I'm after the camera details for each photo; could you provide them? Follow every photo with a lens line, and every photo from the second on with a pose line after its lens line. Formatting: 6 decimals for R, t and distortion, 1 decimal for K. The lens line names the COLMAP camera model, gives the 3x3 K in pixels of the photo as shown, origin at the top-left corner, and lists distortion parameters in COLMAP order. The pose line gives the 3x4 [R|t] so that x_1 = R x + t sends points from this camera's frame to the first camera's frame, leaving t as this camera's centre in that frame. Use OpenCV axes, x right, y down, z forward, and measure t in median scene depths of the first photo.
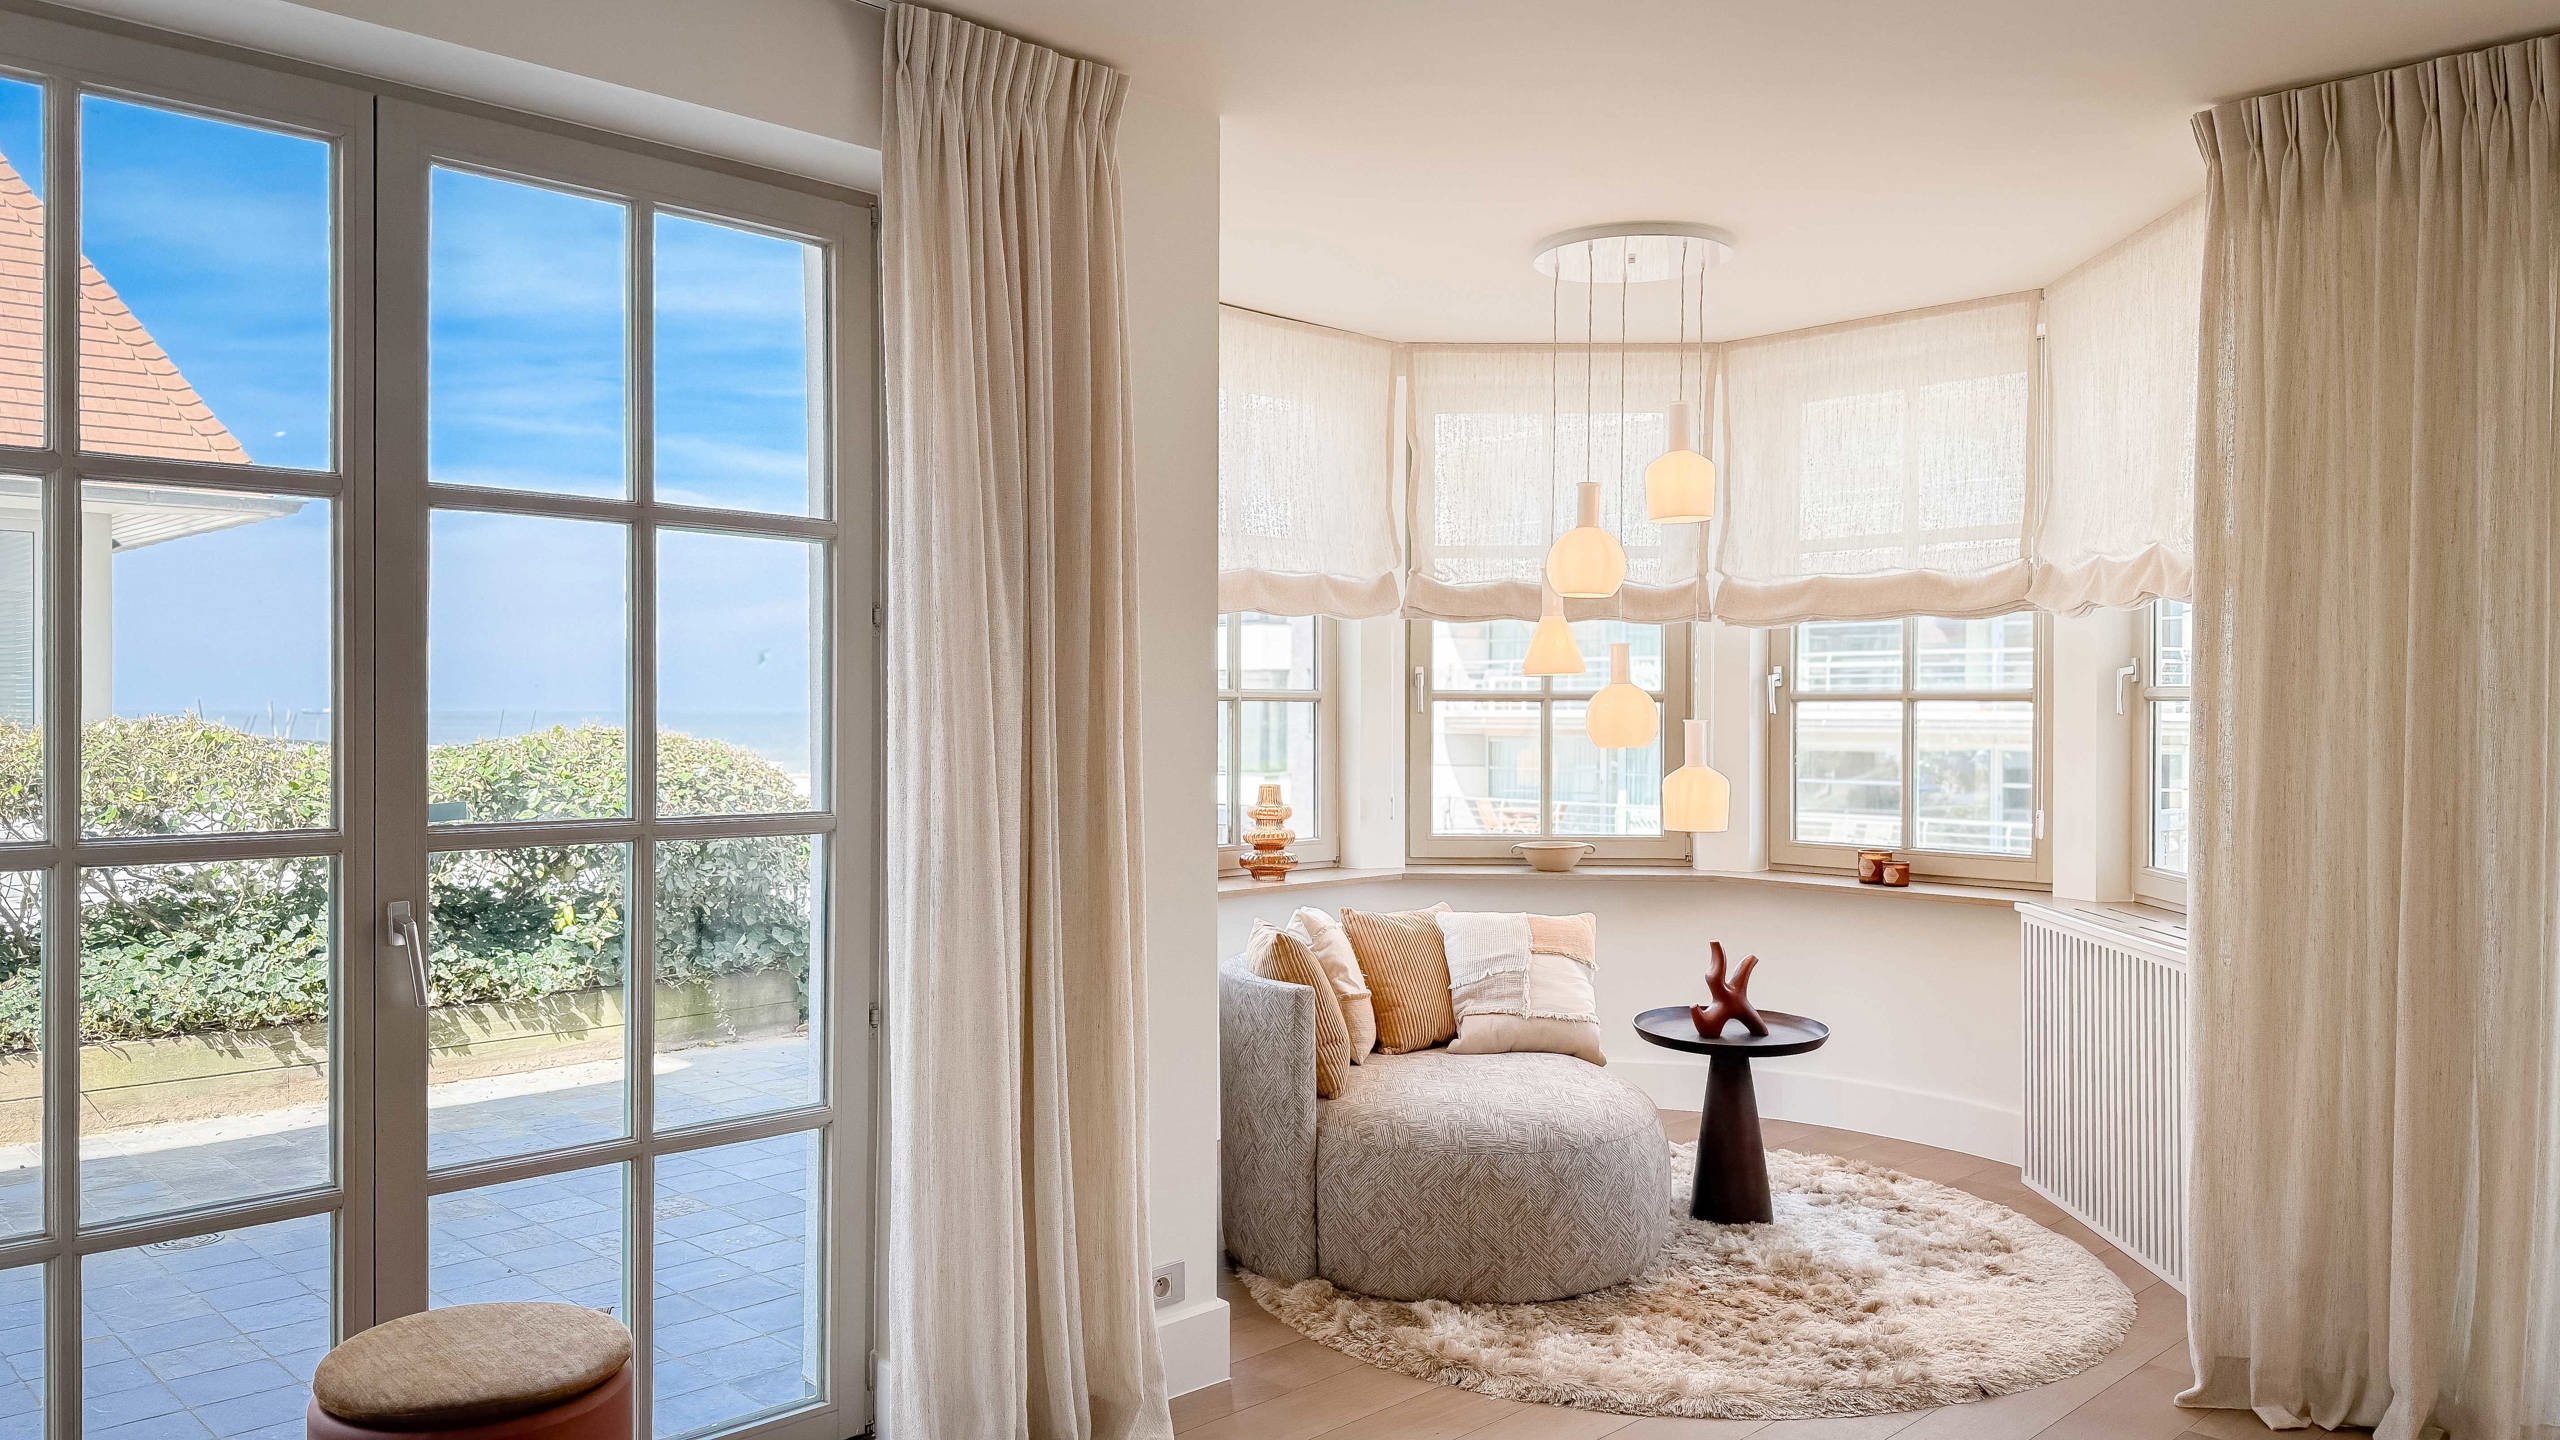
lens RADIAL K [[1788.2, 0, 1283.2], [0, 1788.2, 742.7], [0, 0, 1]] dist [0.075007, -0.024545]
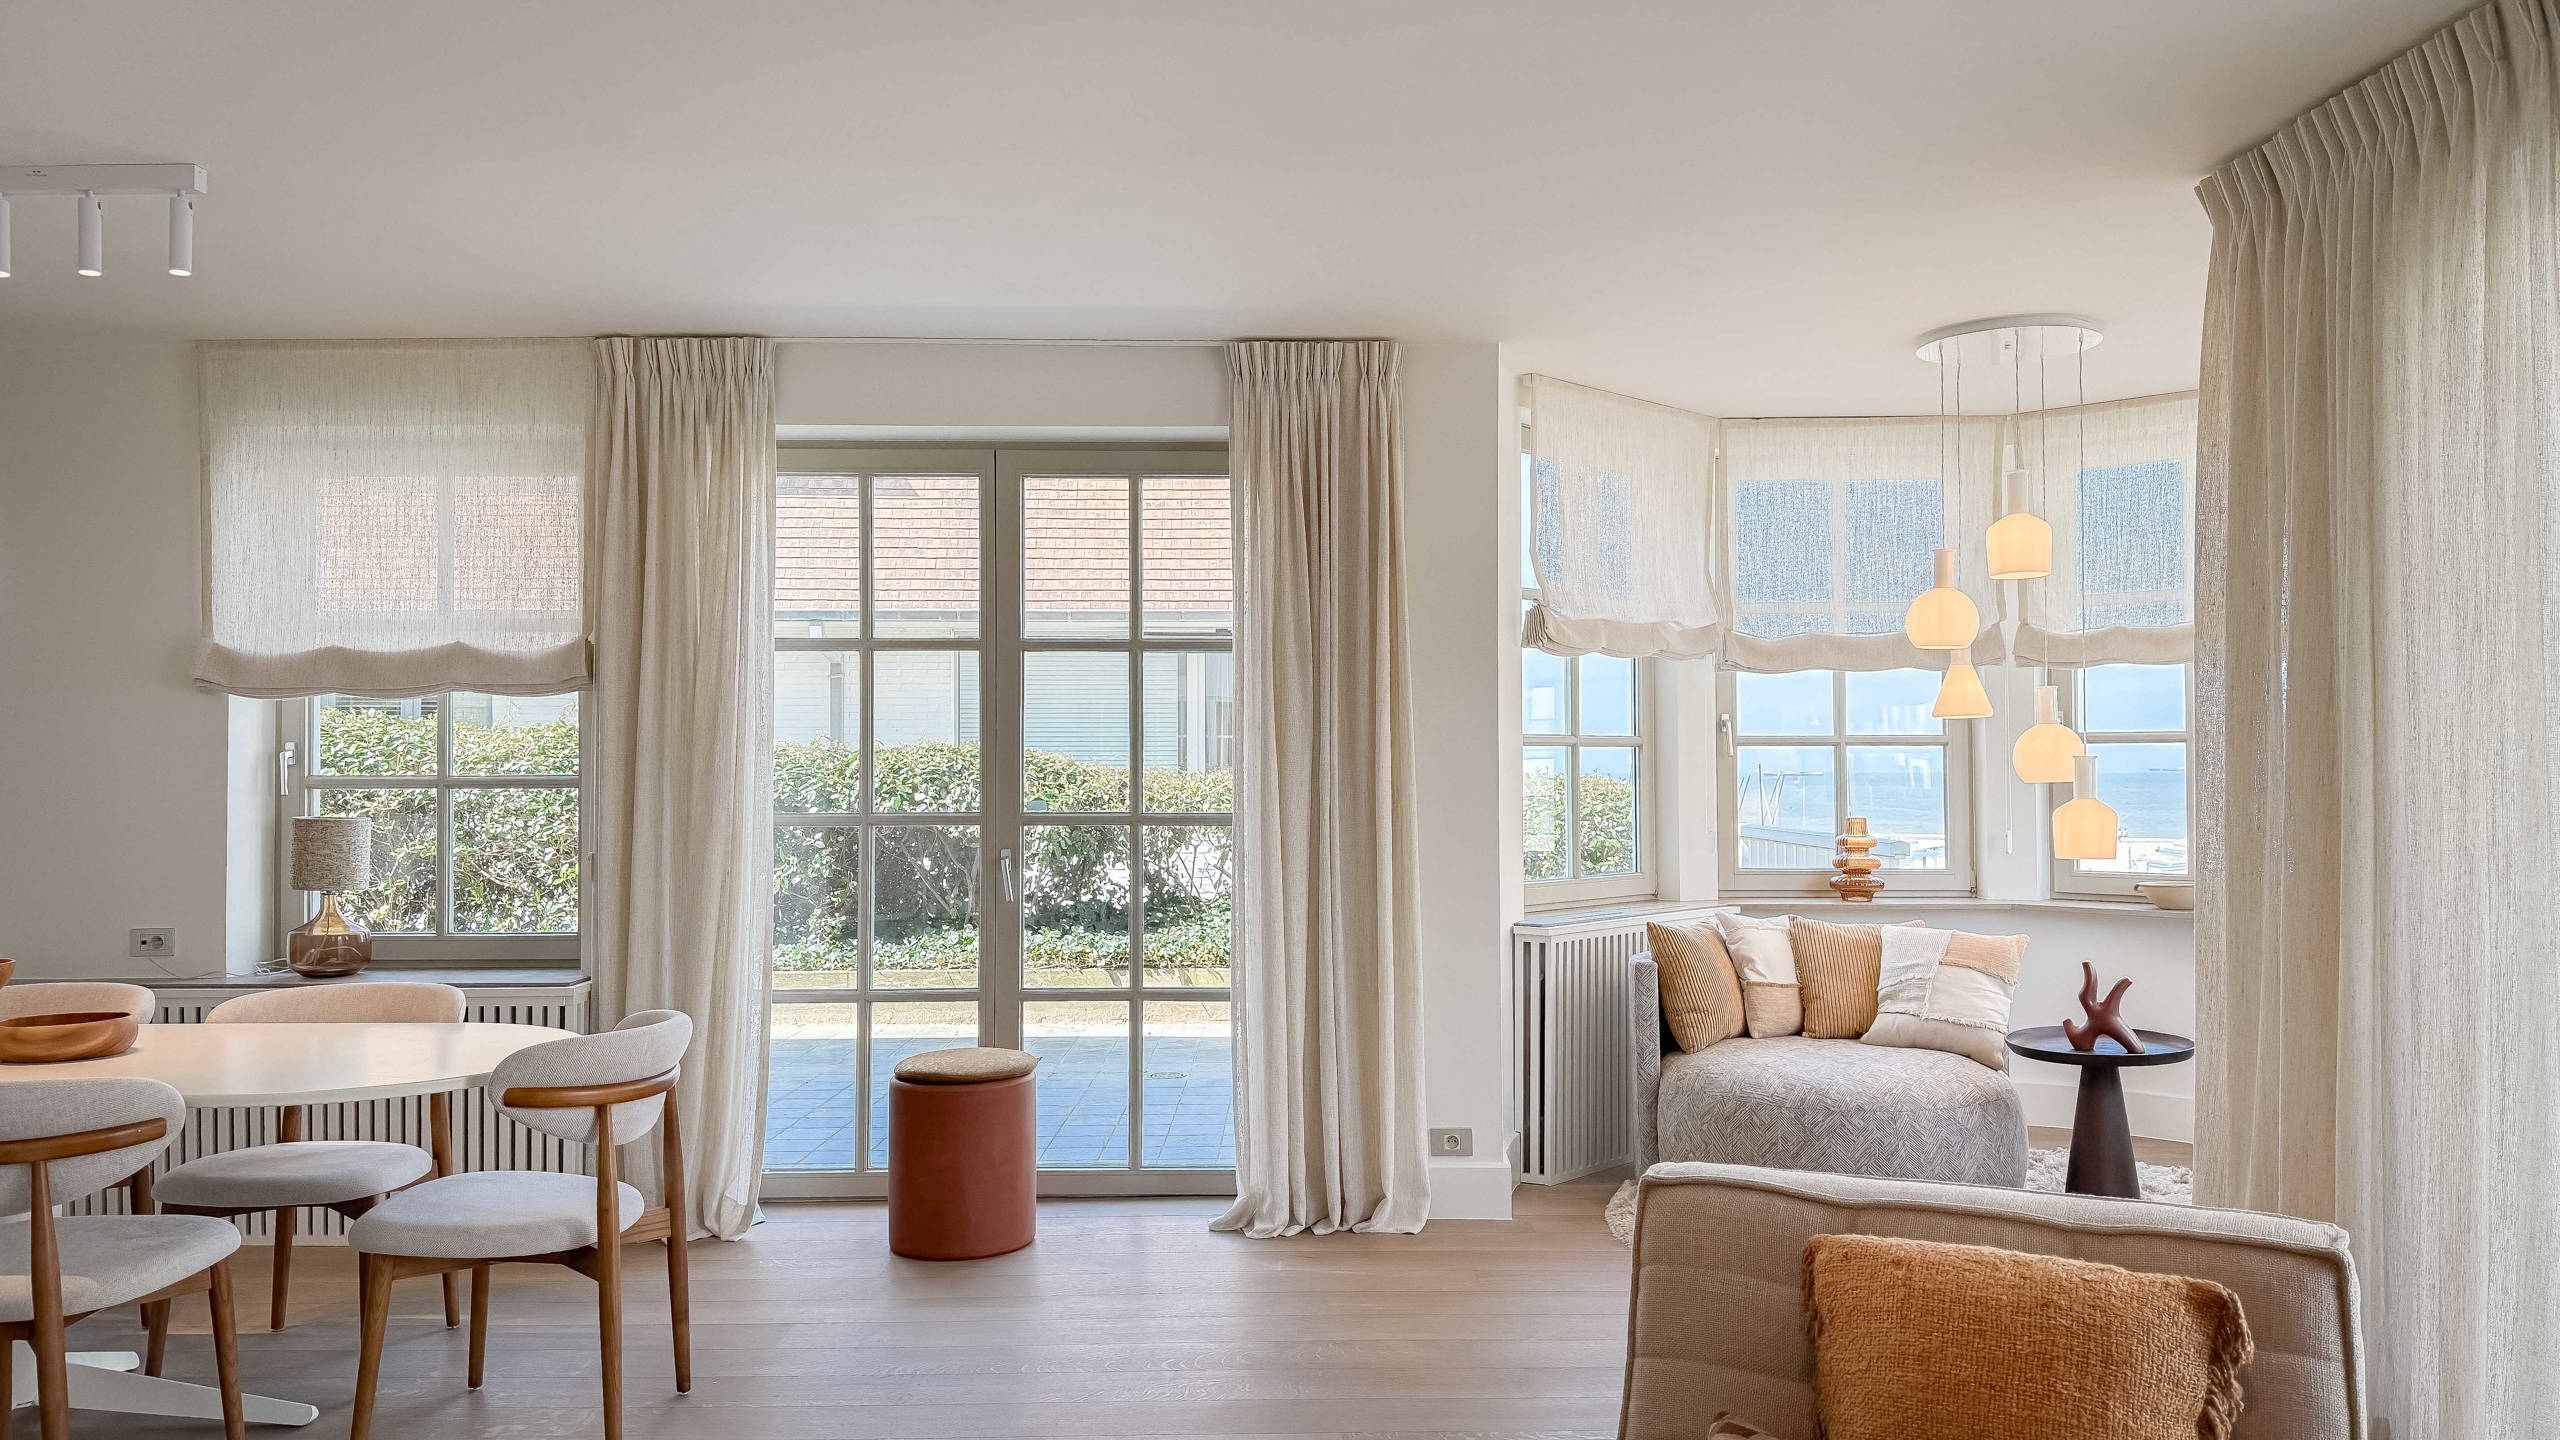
lens RADIAL K [[1788.2, 0, 1279.3], [0, 1788.2, 731.5], [0, 0, 1]] dist [0.075007, -0.024545]
pose [[0.717042, -0.021077, -0.696711, 0.653910], [-0.006982, 0.999275, -0.037415, 0.016898], [0.696995, 0.031692, 0.716375, -0.117953]]
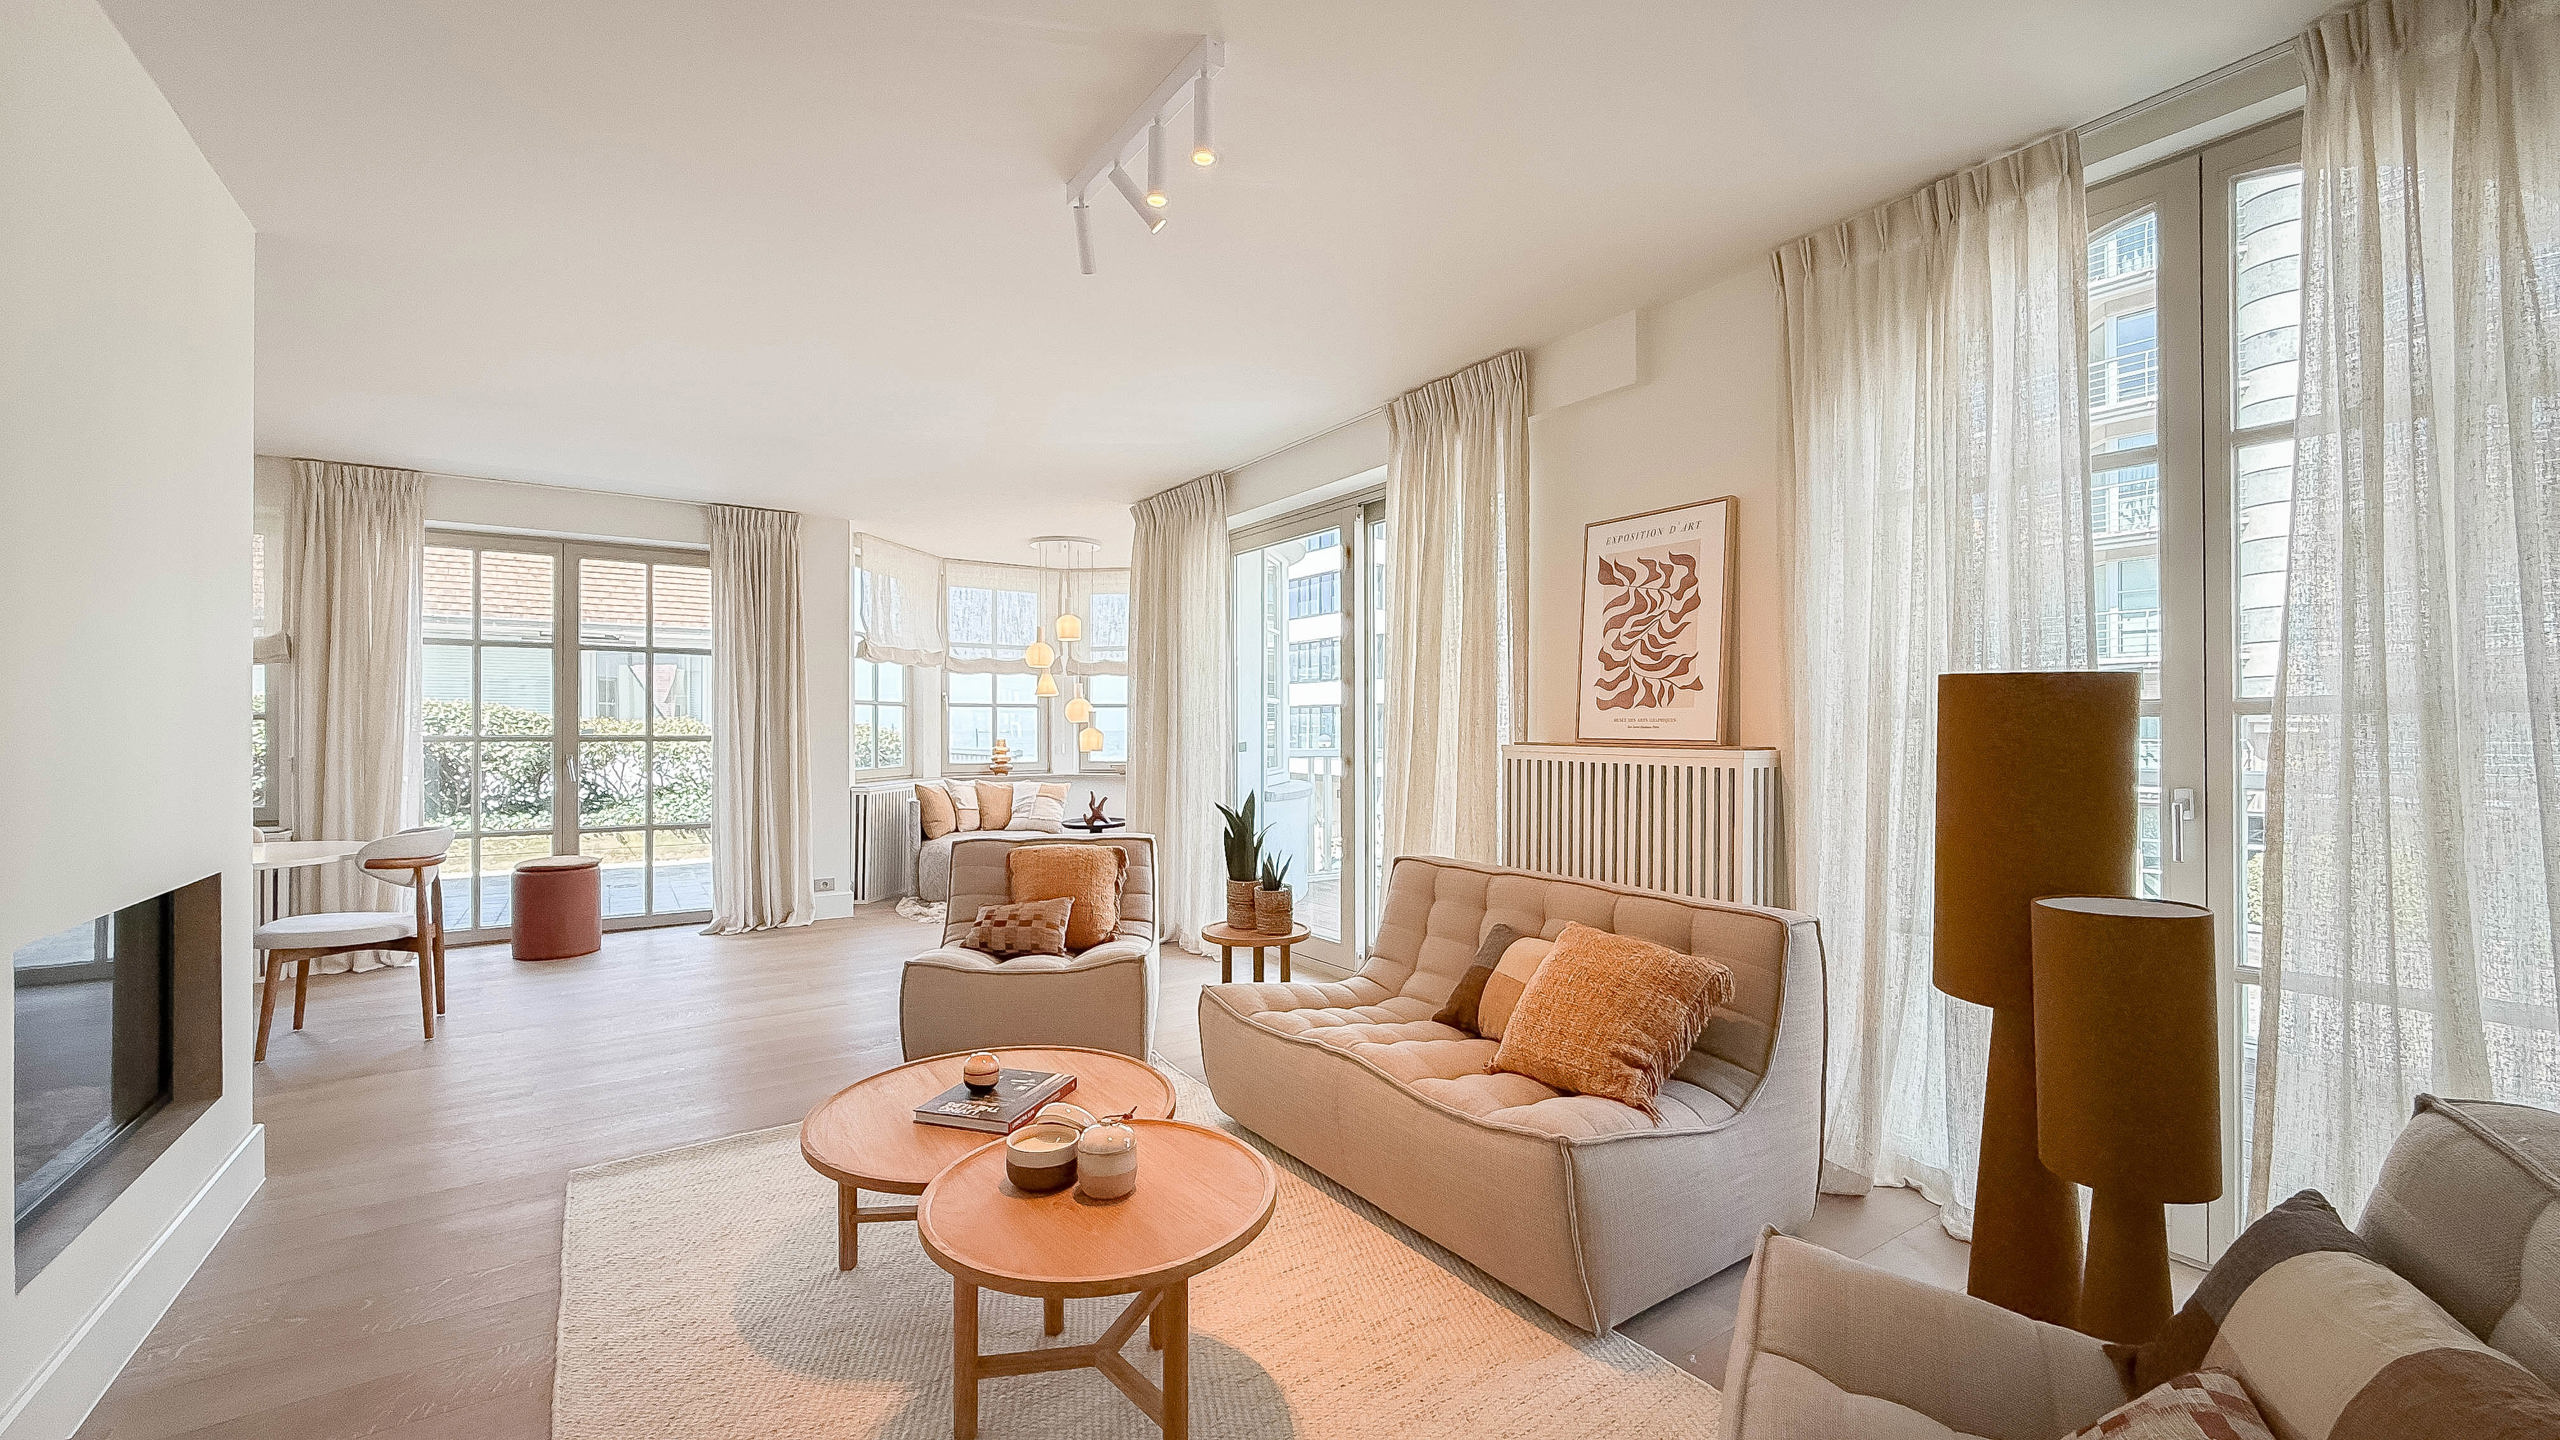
lens RADIAL K [[1009.0, 0, 1258.4], [0, 1009.0, 734.1], [0, 0, 1]] dist [0.002092, -0.000150]
pose [[0.981569, -0.002934, -0.191084, 0.788030], [0.000411, 0.999912, -0.013241, 0.043592], [0.191106, 0.012918, 0.981484, -0.471724]]
